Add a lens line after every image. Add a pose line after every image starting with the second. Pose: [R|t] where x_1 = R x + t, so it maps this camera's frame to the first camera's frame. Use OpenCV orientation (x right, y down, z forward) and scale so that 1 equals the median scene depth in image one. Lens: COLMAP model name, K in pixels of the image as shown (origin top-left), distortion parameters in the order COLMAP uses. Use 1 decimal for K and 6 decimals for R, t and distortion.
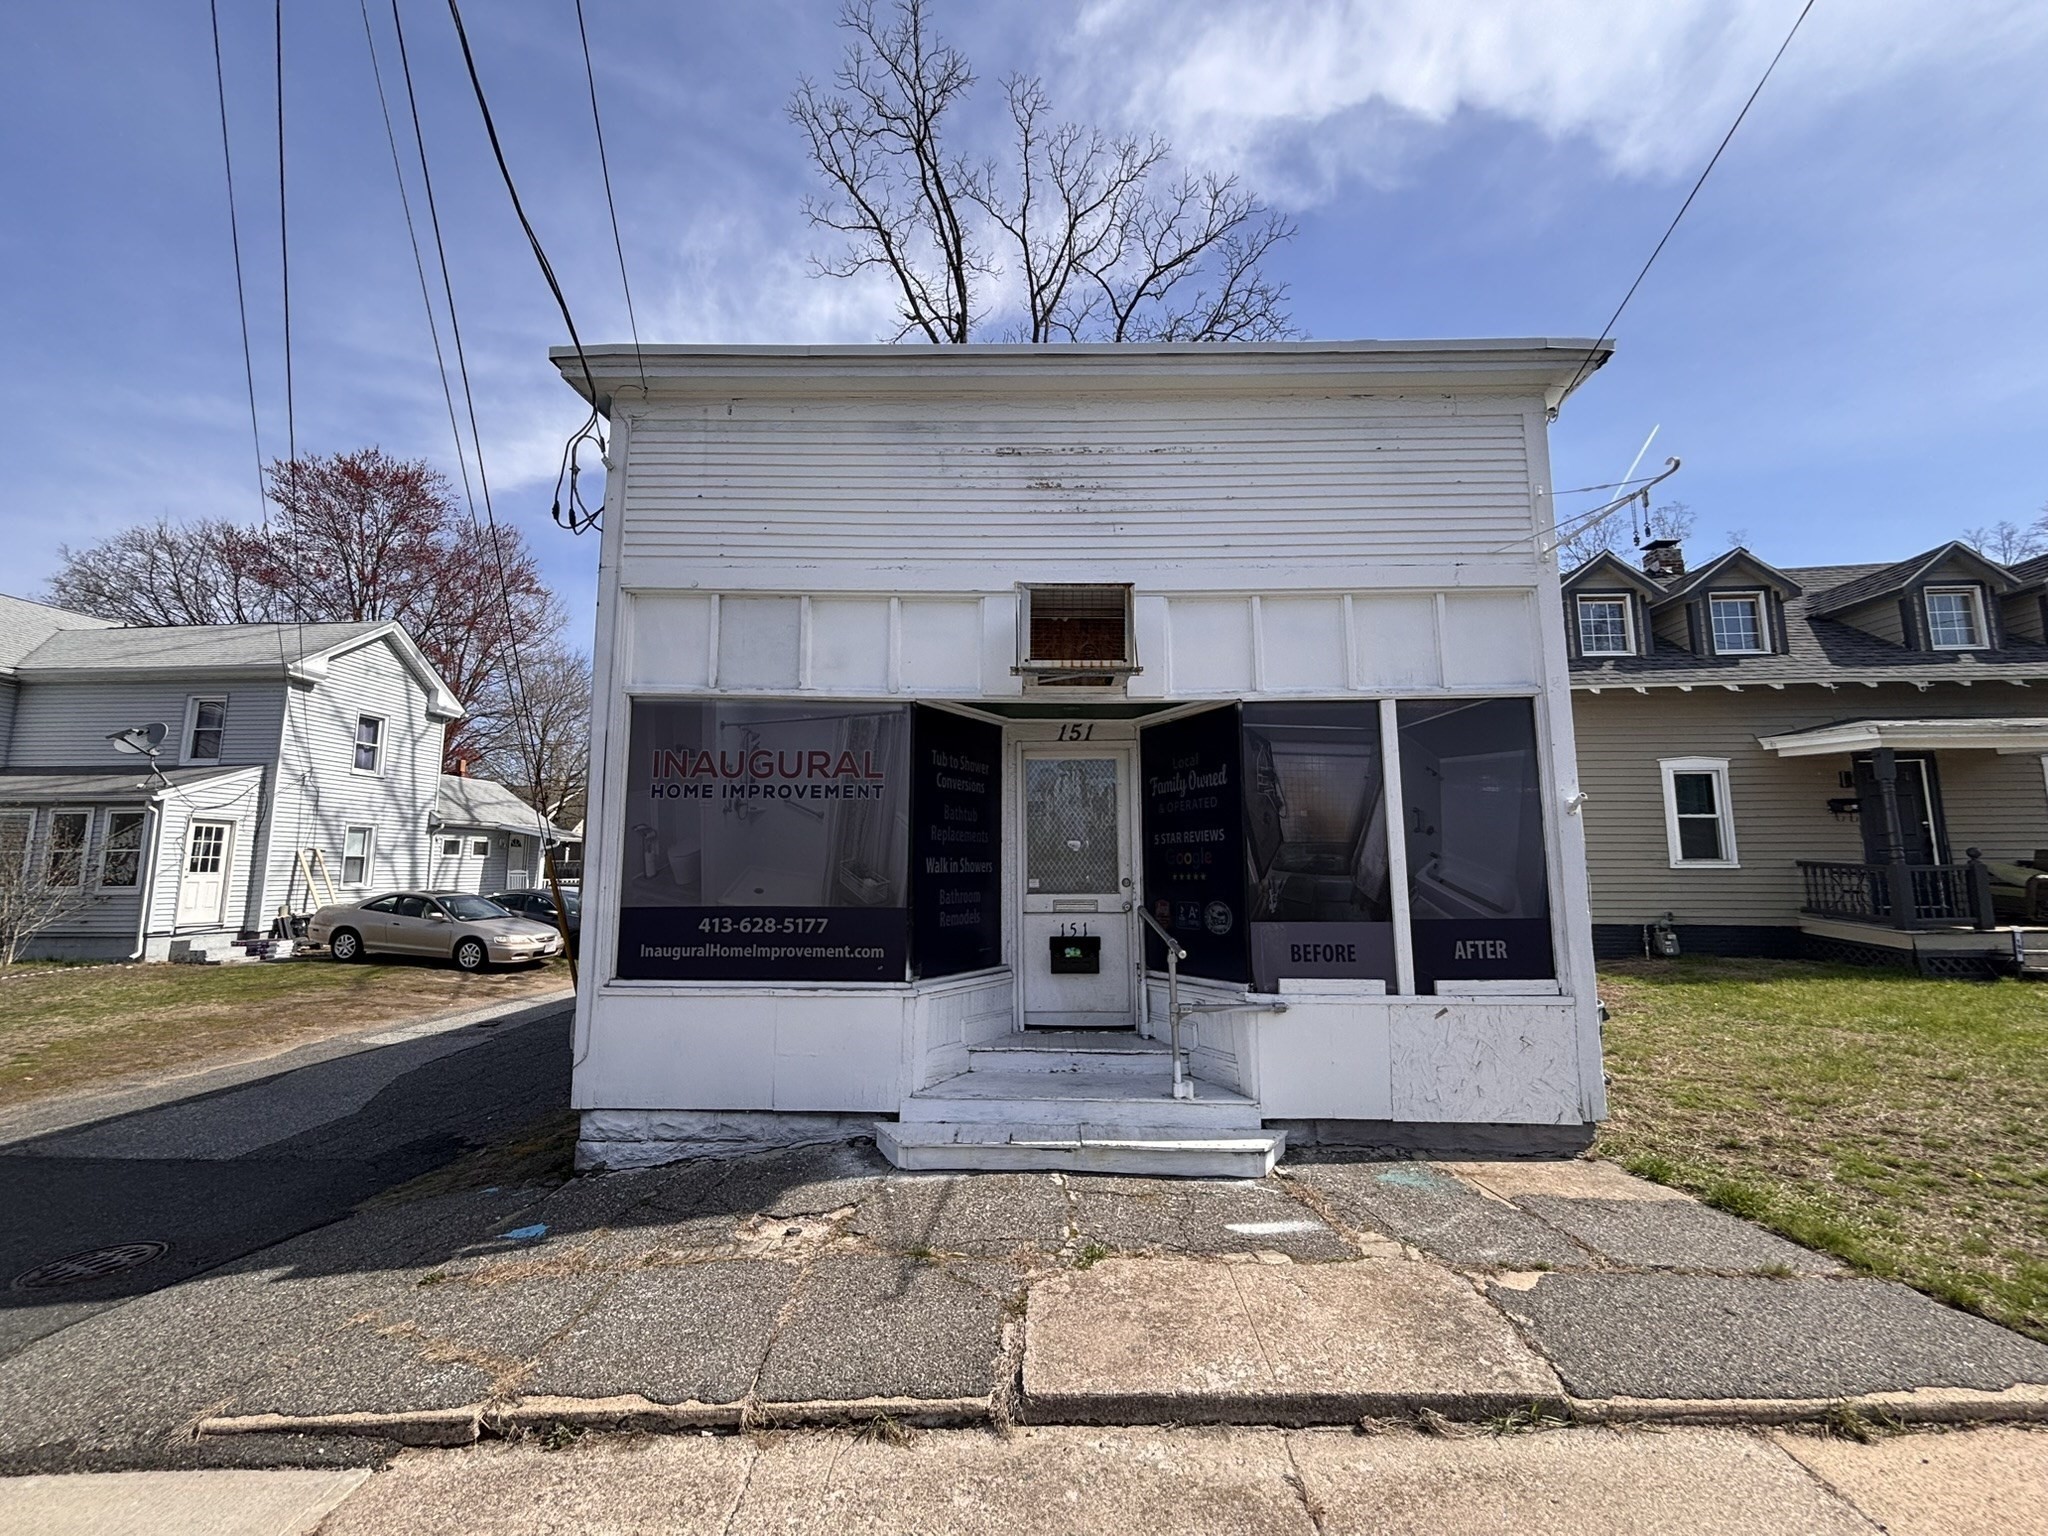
lens RADIAL K [[831.7, 0, 1021.2], [0, 831.7, 768.2], [0, 0, 1]] dist [-0.000077, 0.000467]
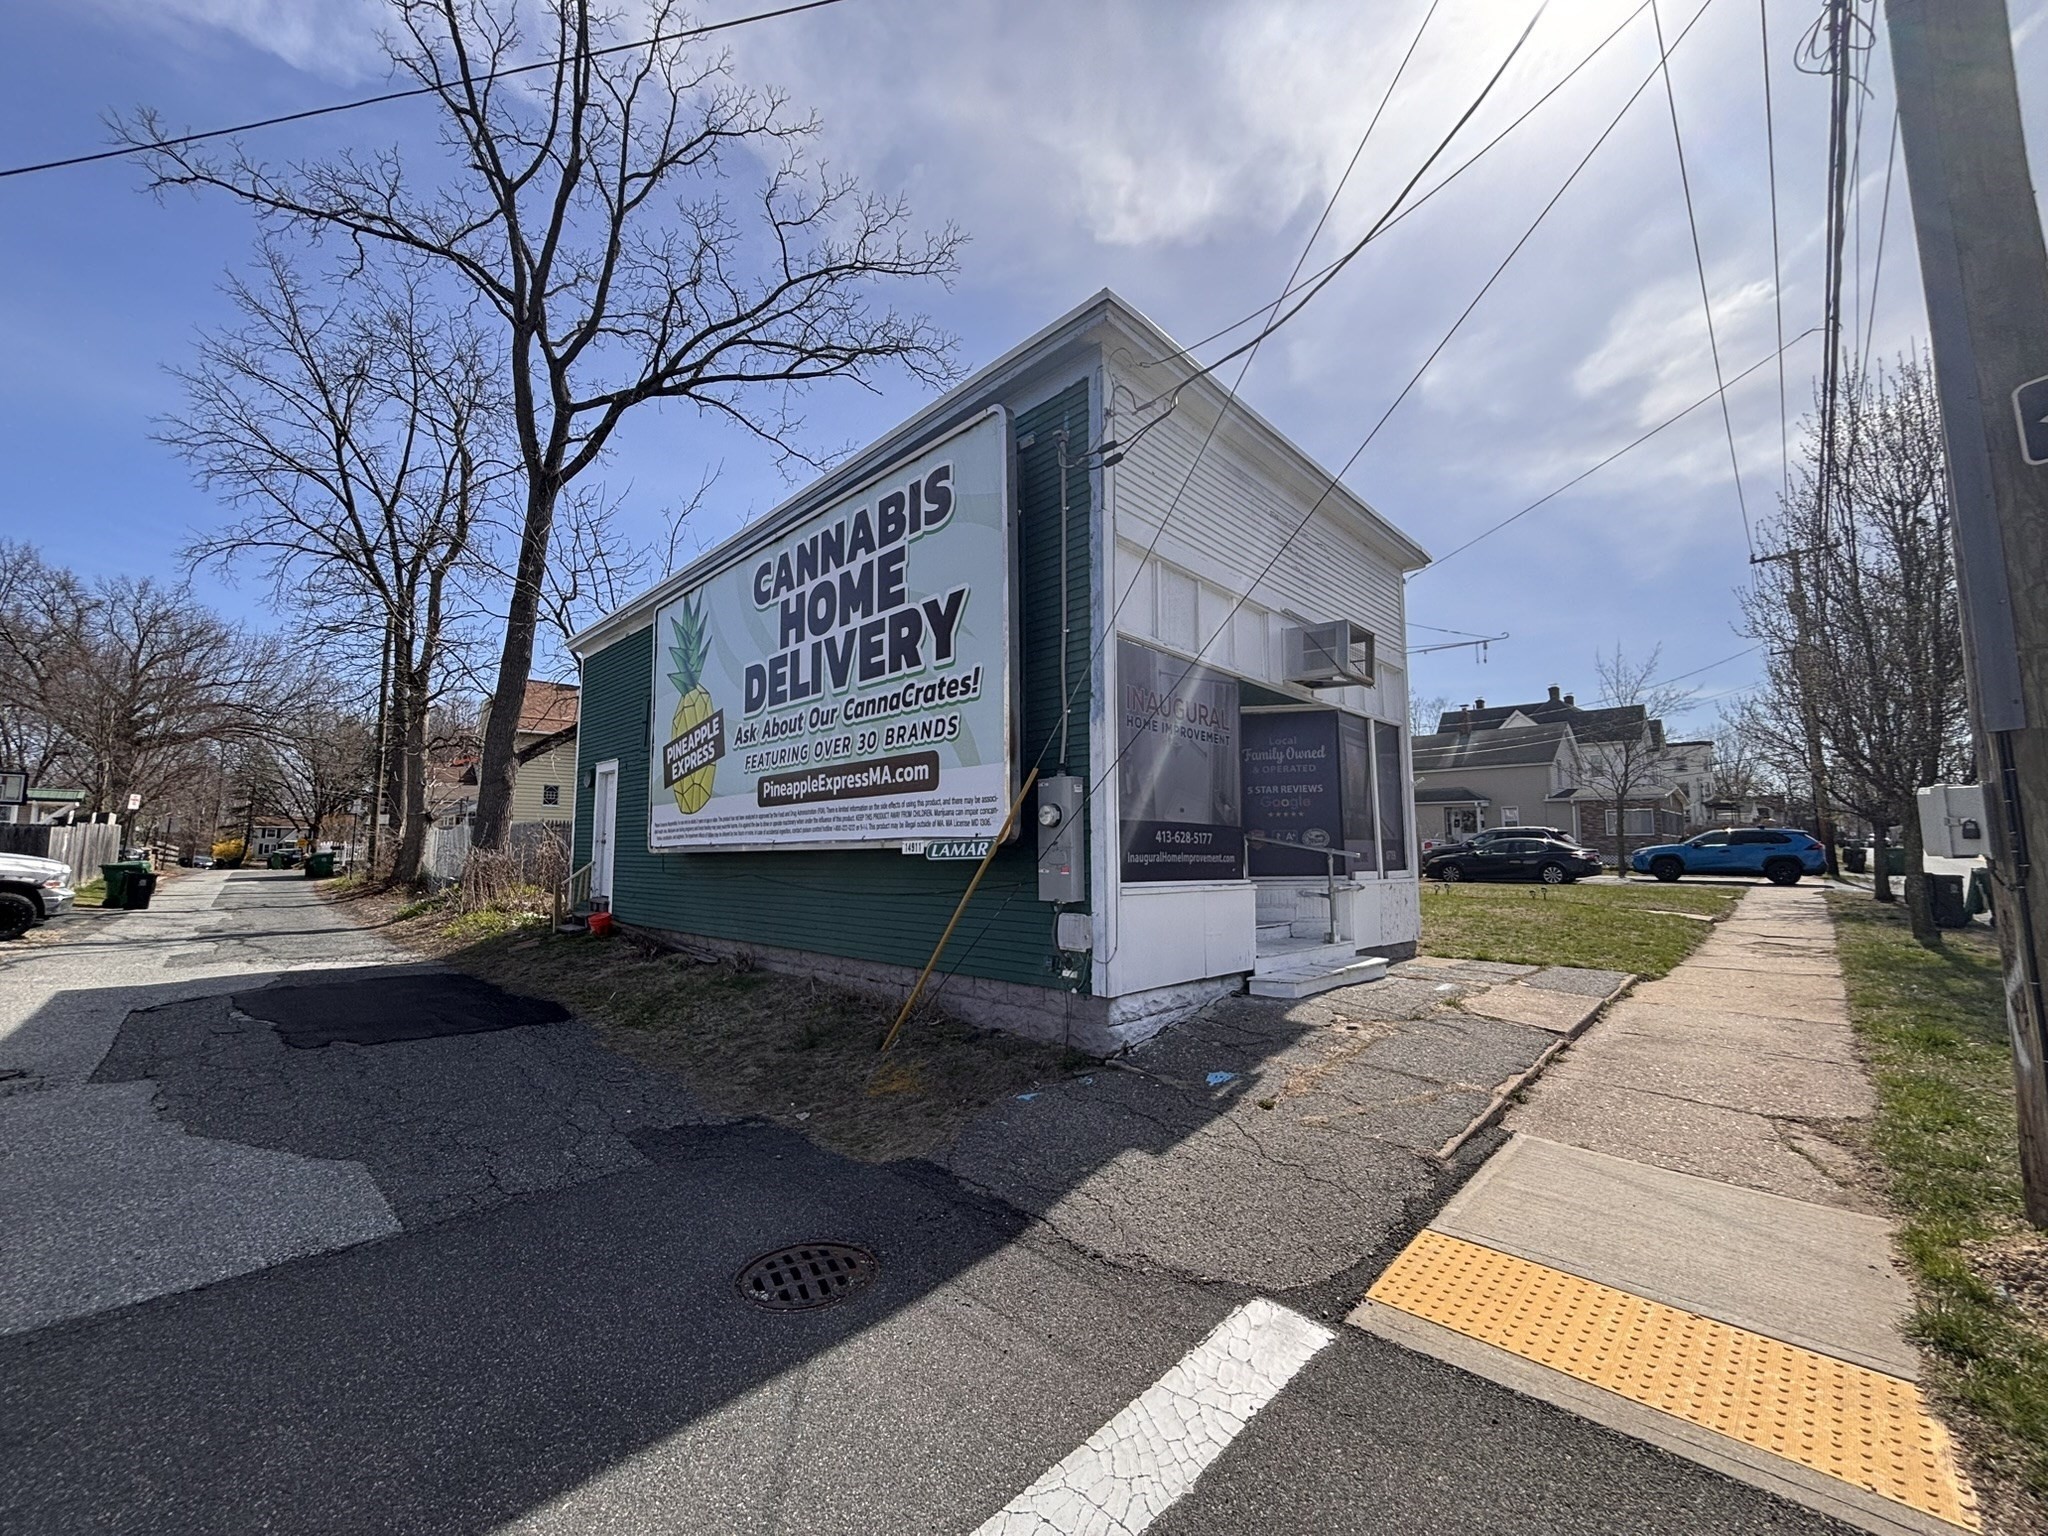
lens RADIAL K [[831.7, 0, 1021.0], [0, 831.7, 764.7], [0, 0, 1]] dist [-0.000077, 0.000467]
pose [[0.658594, 0.082512, 0.747961, -1.434642], [-0.095157, 0.995123, -0.025991, 0.137198], [-0.746457, -0.054056, 0.663234, 0.362502]]
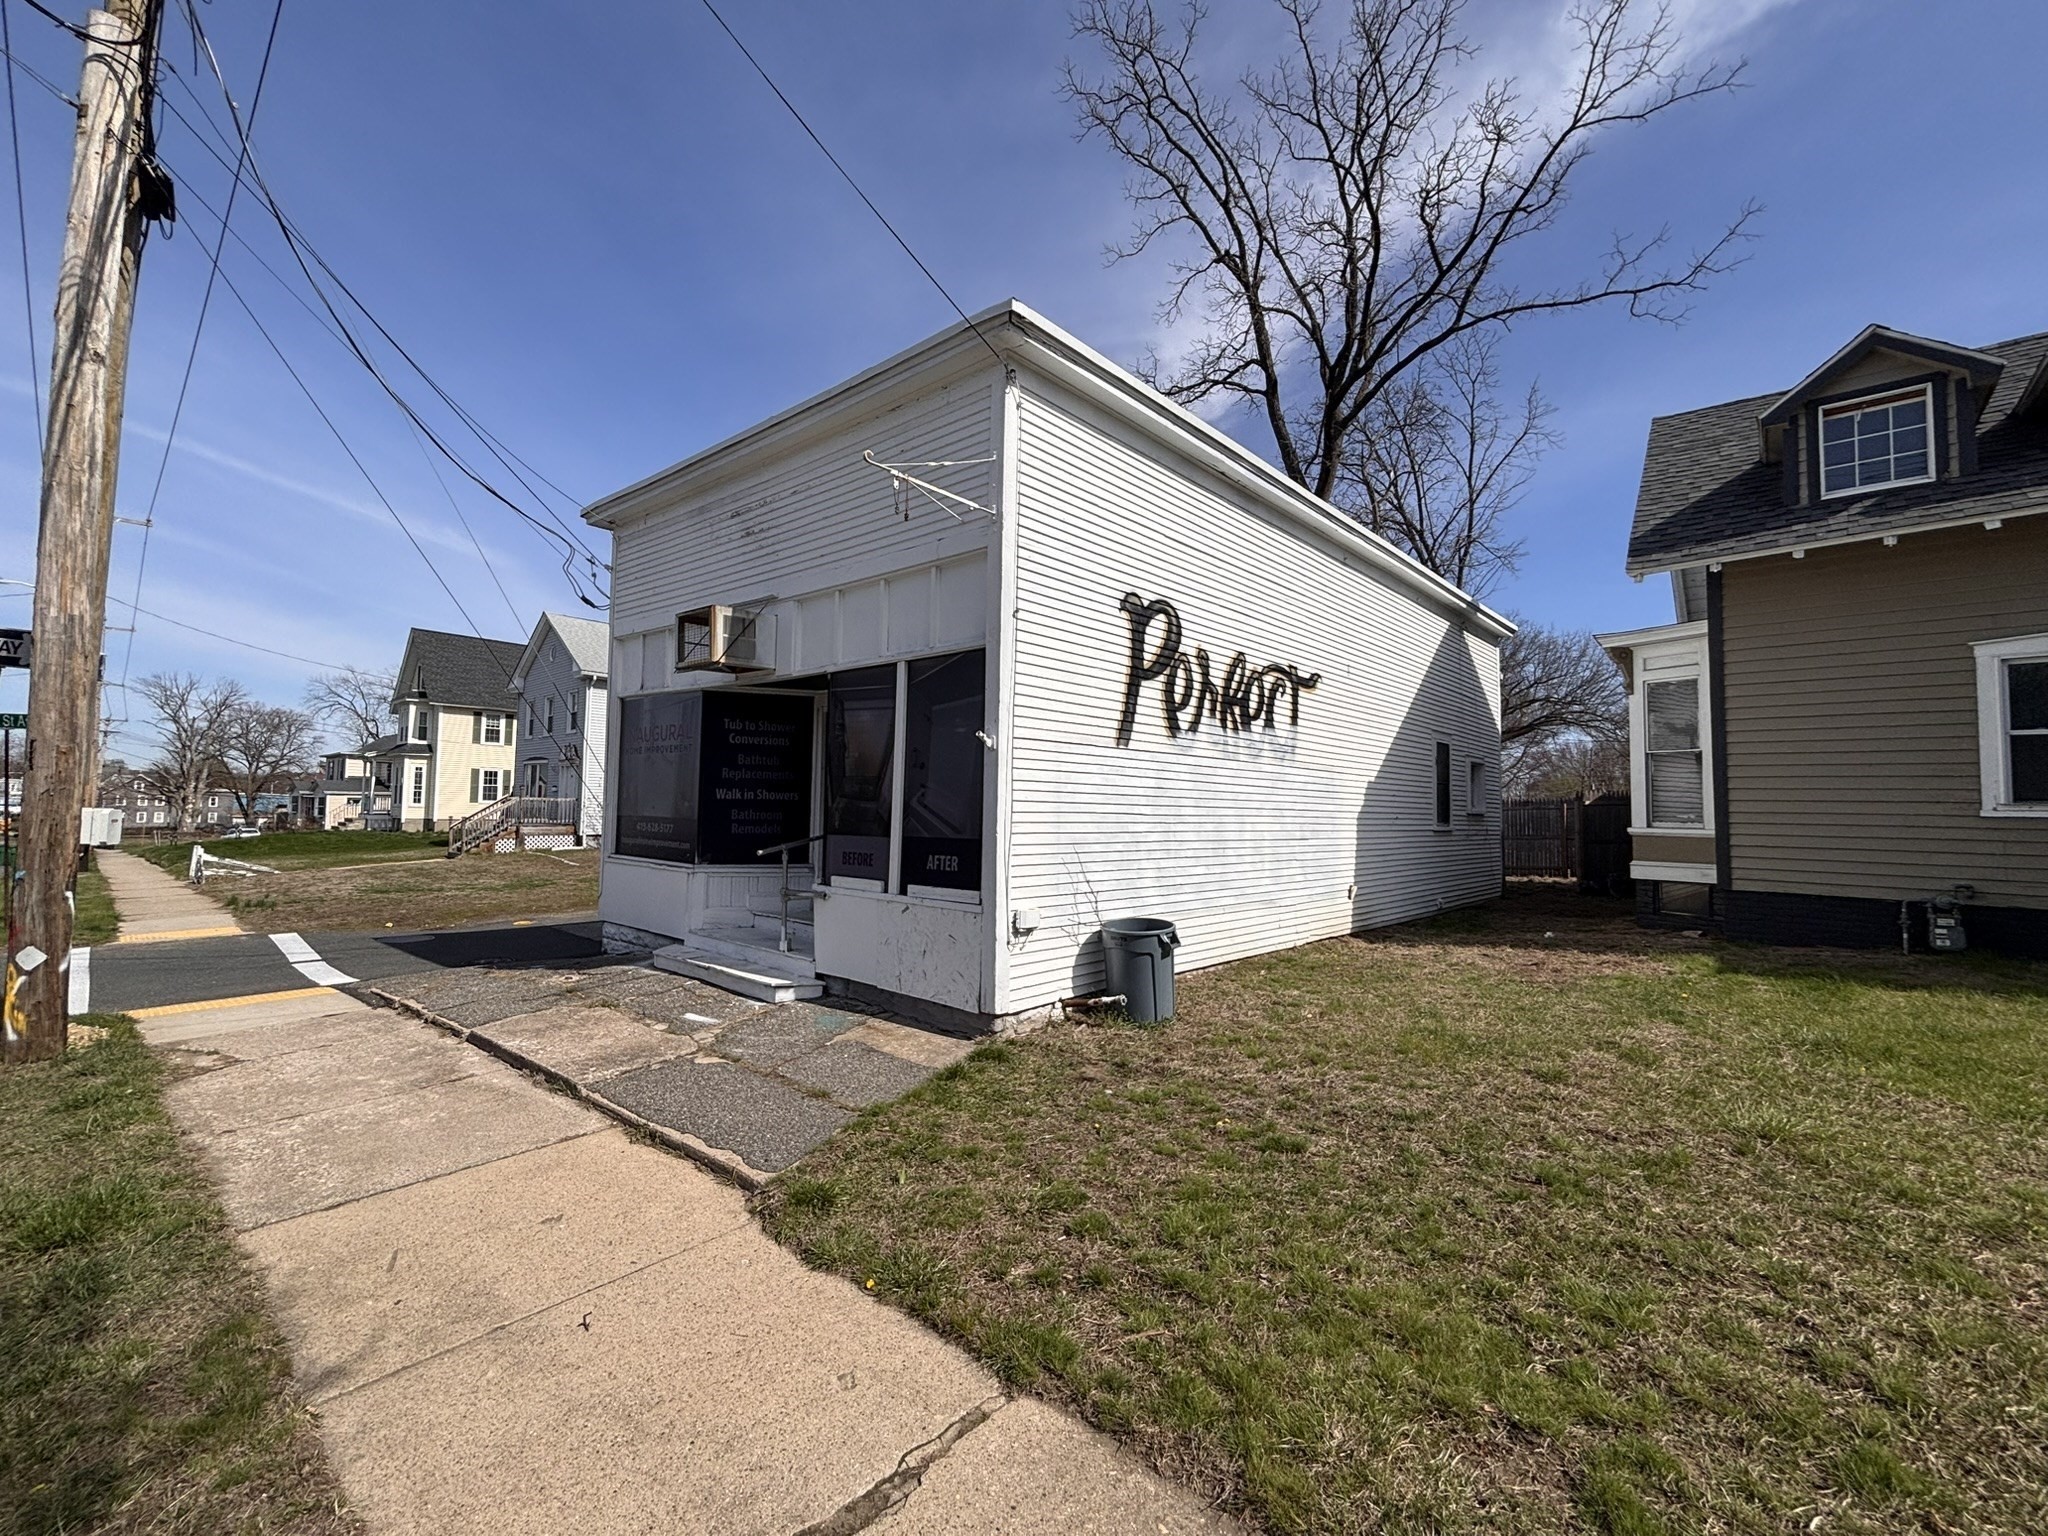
lens RADIAL K [[831.7, 0, 1026.9], [0, 831.7, 769.0], [0, 0, 1]] dist [-0.000077, 0.000467]
pose [[0.780368, -0.015348, -0.625133, 1.387136], [0.057000, 0.997283, 0.046669, 0.032242], [0.622718, -0.072052, 0.779122, 0.146233]]
